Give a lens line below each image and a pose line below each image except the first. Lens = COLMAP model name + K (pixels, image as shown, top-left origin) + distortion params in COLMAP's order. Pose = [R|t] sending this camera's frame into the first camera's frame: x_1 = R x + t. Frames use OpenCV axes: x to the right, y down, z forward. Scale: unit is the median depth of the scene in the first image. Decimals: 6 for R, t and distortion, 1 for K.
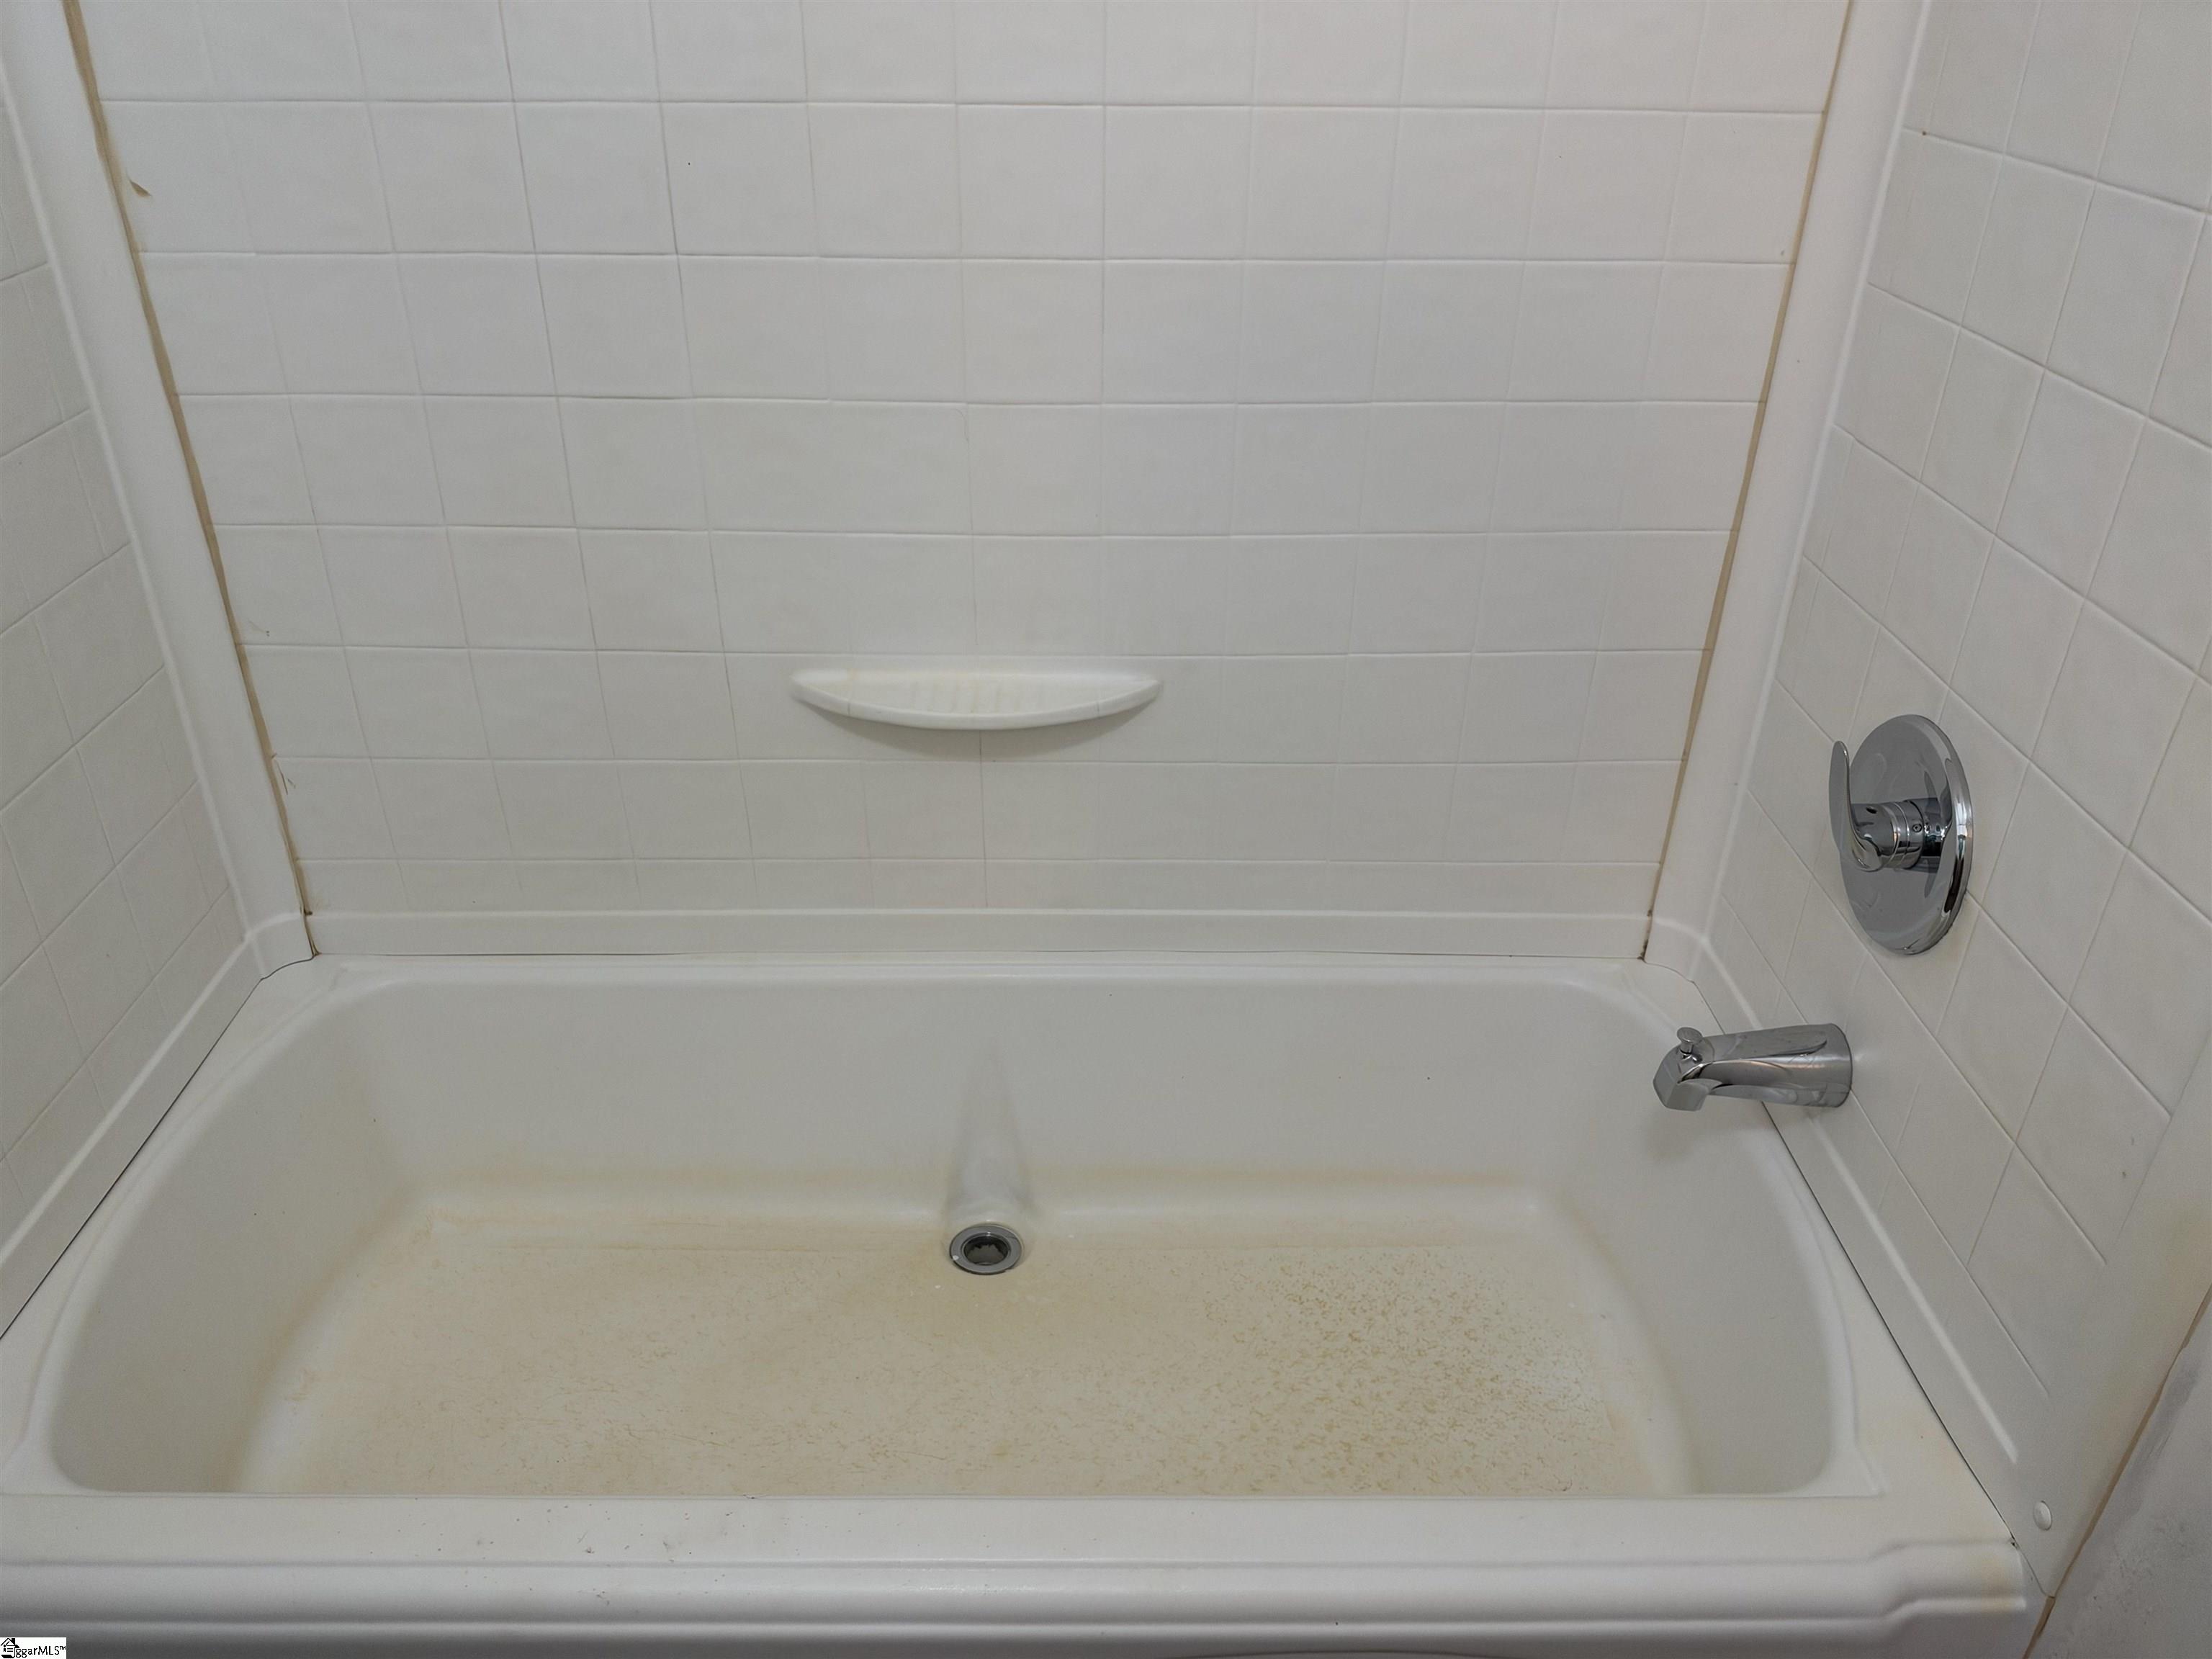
lens RADIAL K [[1618.9, 0, 1087.7], [0, 1618.9, 827.4], [0, 0, 1]] dist [0.026612, -0.055262]
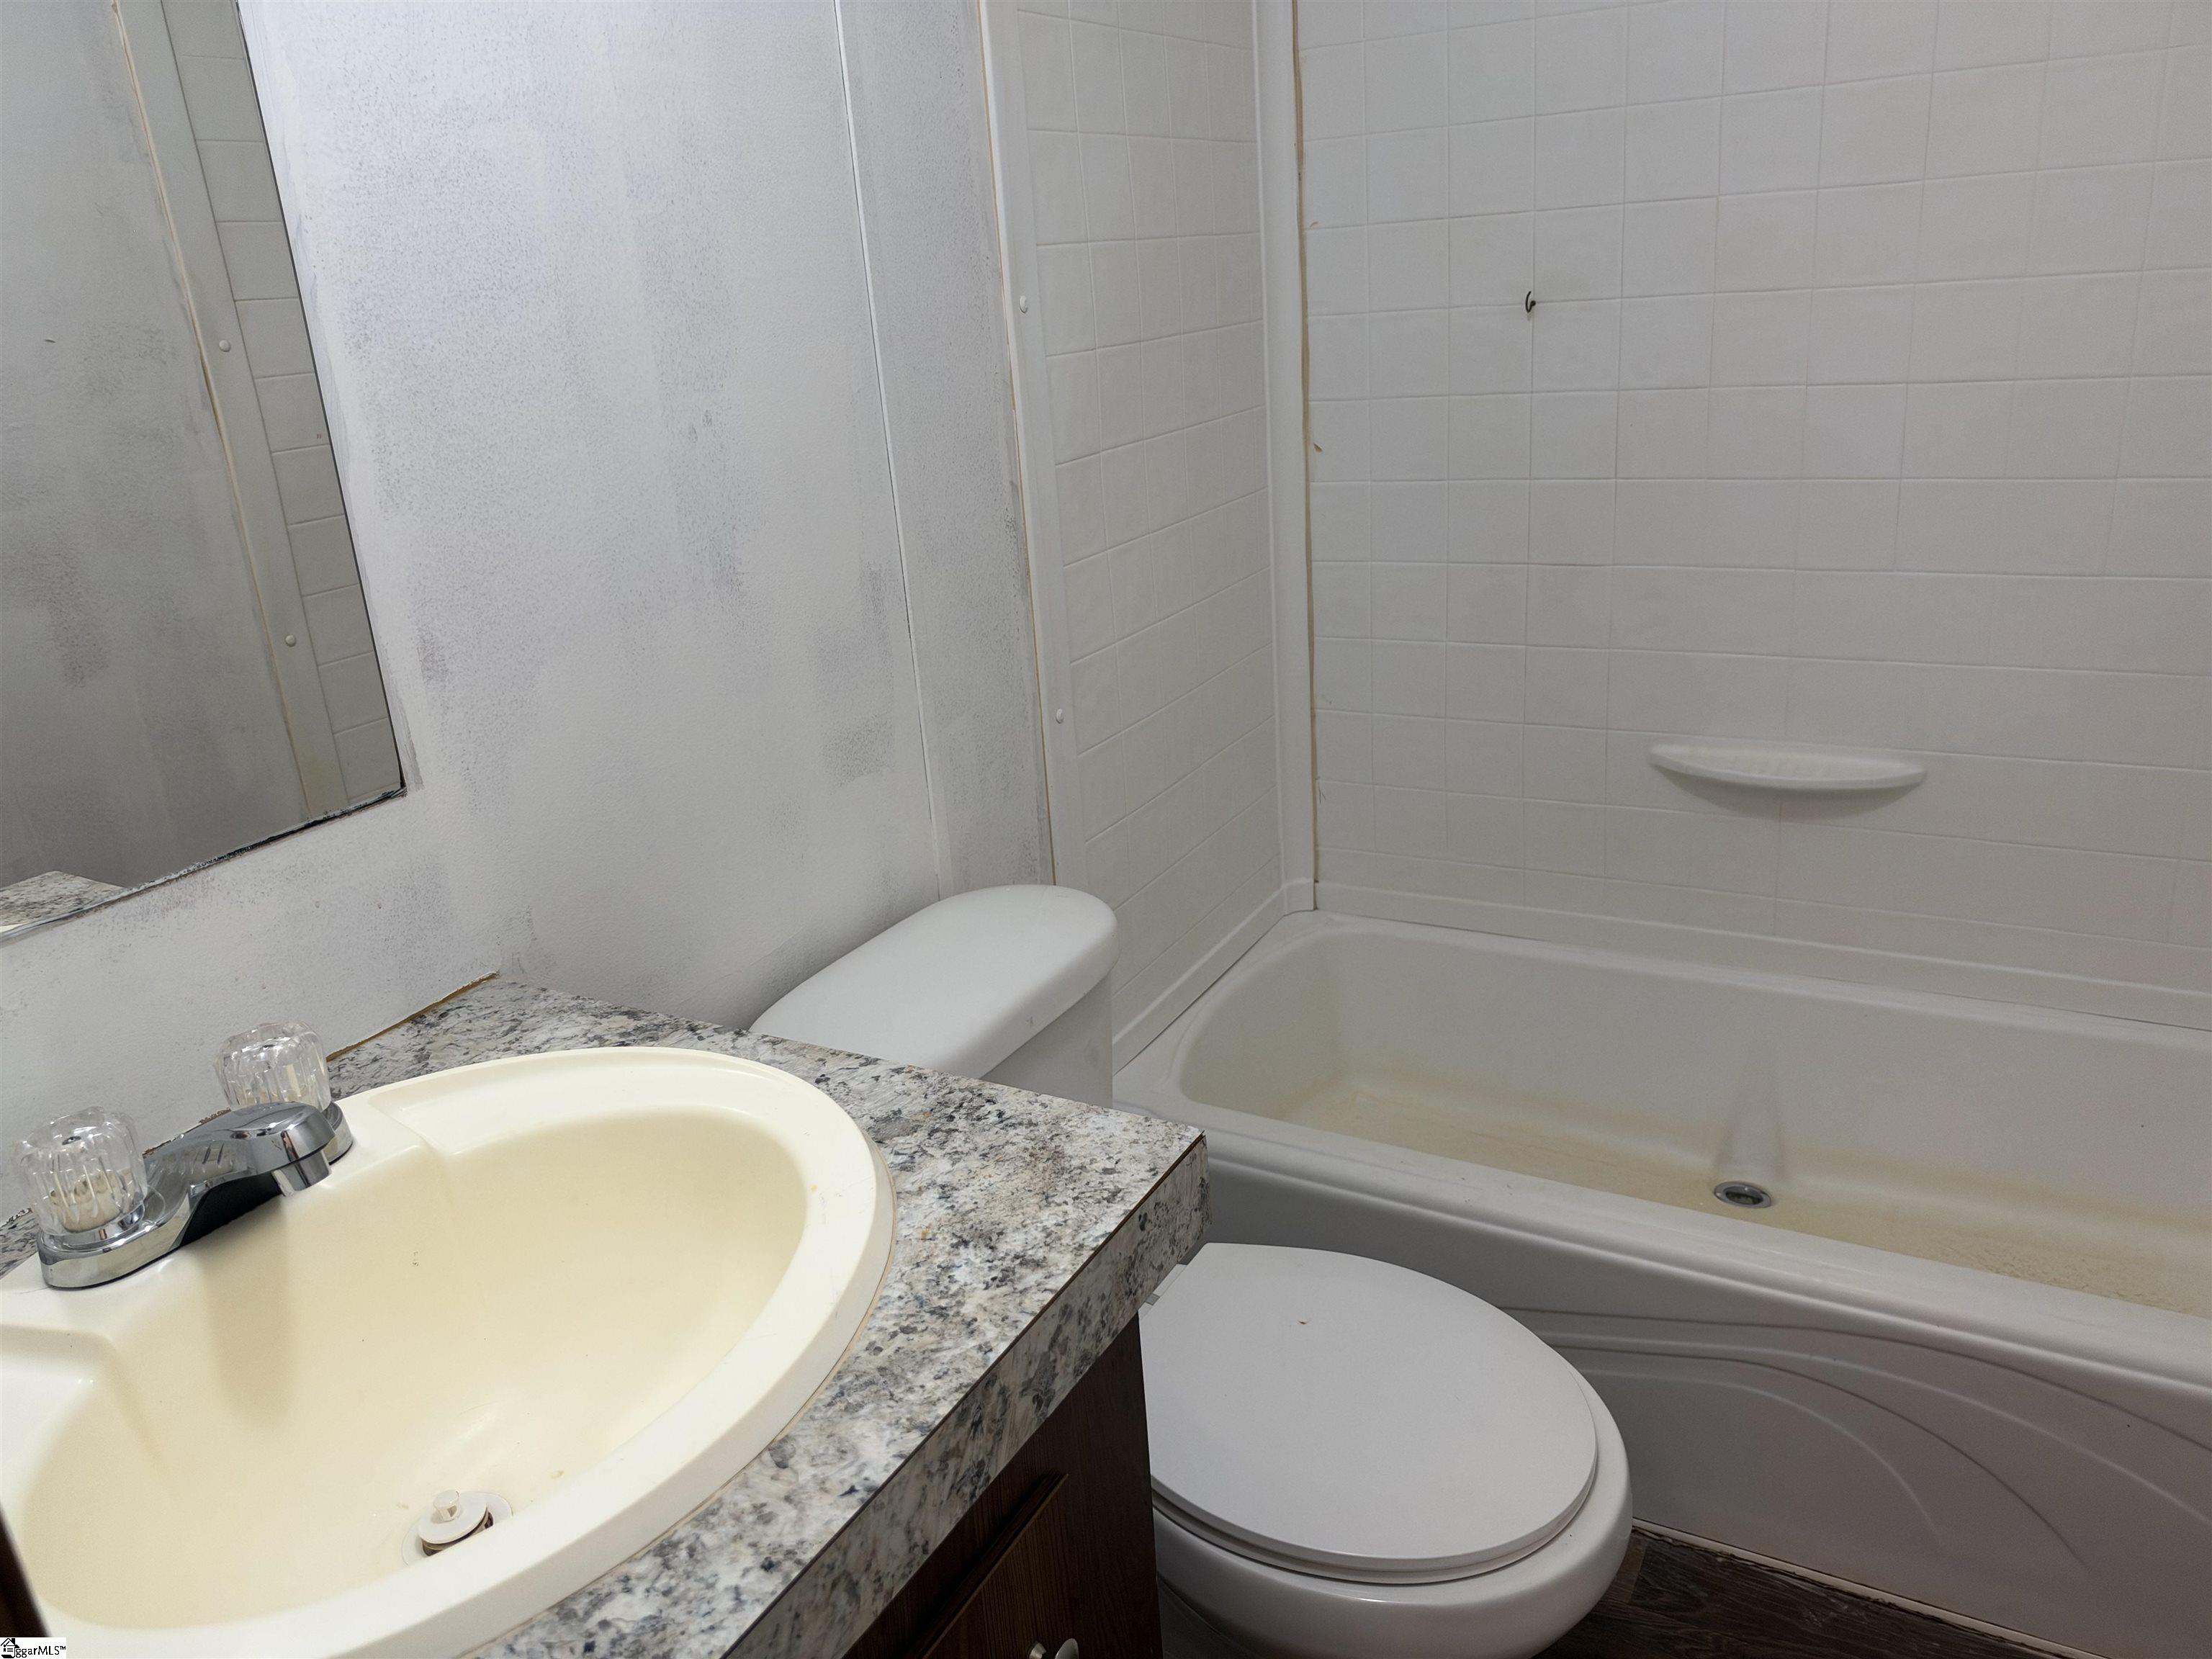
lens RADIAL K [[1618.9, 0, 1061.0], [0, 1618.9, 828.5], [0, 0, 1]] dist [0.026612, -0.055262]
pose [[0.854236, 0.100726, -0.510035, 0.136915], [-0.180869, 0.977346, -0.109915, 0.264843], [0.487409, 0.186143, 0.853102, -0.590777]]
